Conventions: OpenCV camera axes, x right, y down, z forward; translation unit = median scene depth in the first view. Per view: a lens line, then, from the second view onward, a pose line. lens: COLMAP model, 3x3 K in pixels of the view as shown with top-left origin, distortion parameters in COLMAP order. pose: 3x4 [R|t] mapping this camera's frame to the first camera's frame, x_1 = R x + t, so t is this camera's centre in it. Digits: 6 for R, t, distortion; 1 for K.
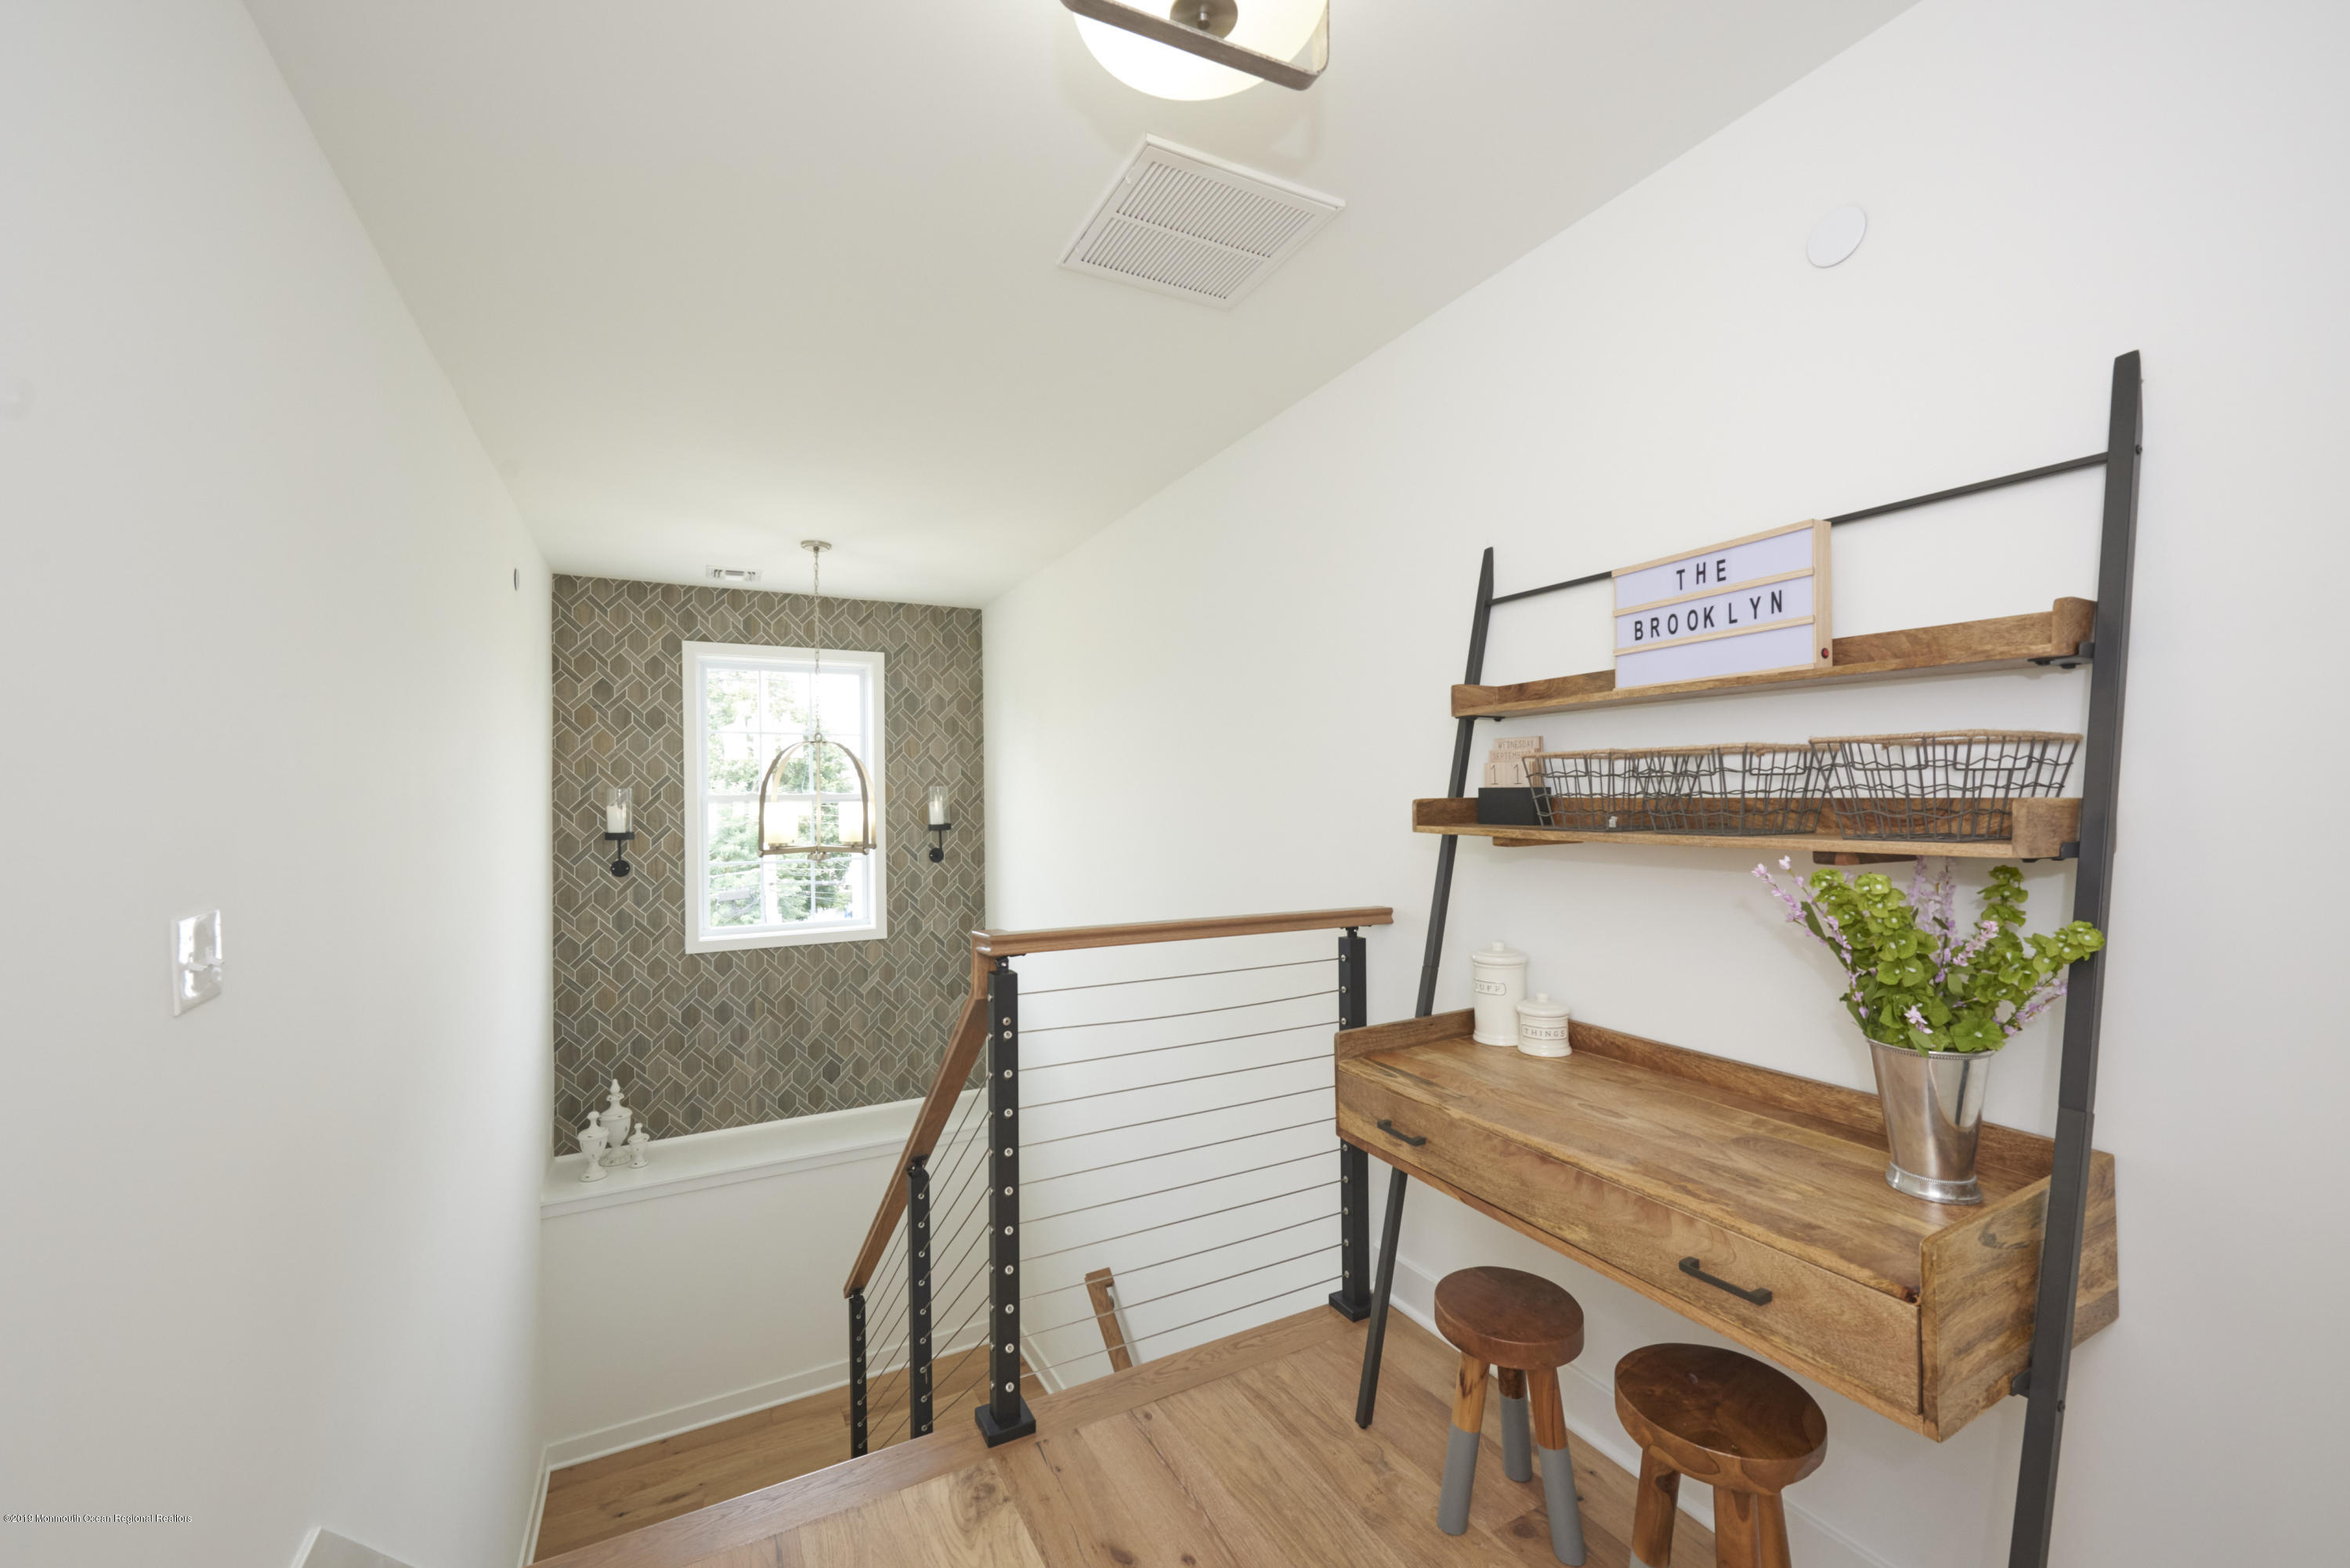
lens RADIAL K [[942.5, 0, 1175.0], [0, 942.5, 784.0], [0, 0, 1]] dist [-0.000245, -0.000001]
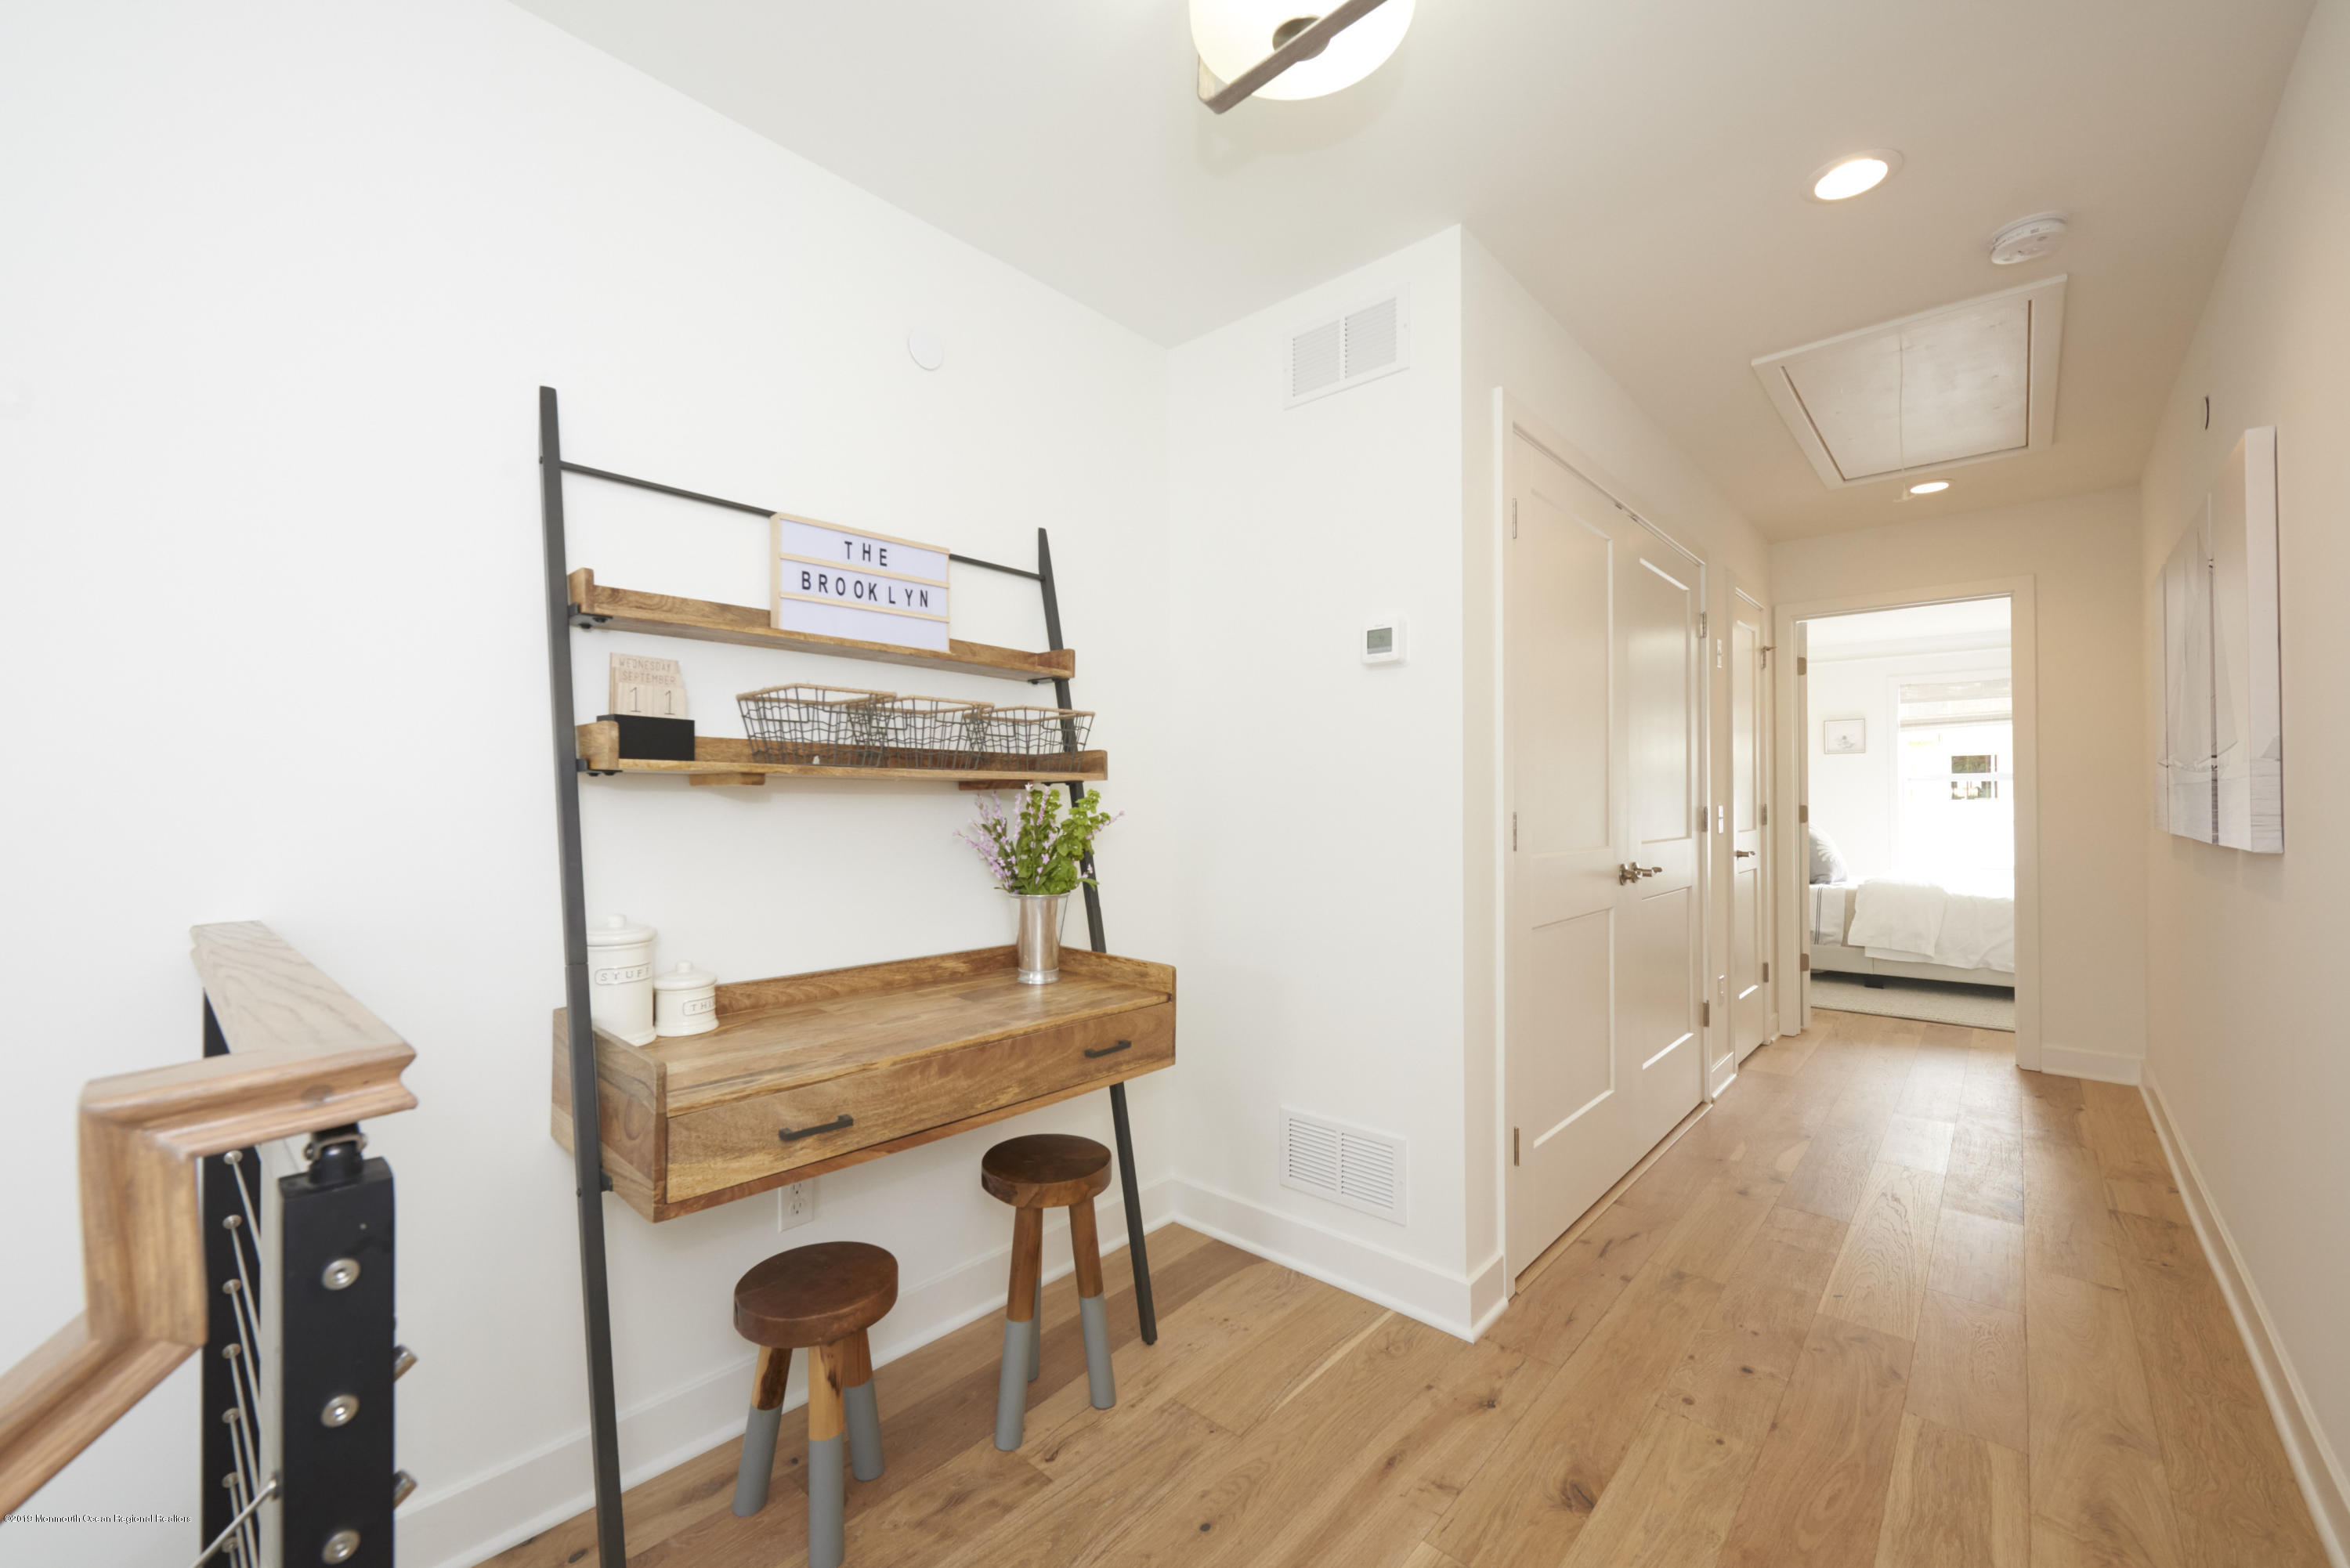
lens RADIAL K [[942.5, 0, 1175.0], [0, 942.5, 784.0], [0, 0, 1]] dist [-0.000245, -0.000001]
pose [[-0.342660, 0.026211, 0.939094, -0.669610], [-0.008395, 0.999485, -0.030959, 0.098275], [-0.939422, -0.018492, -0.342264, 1.035826]]
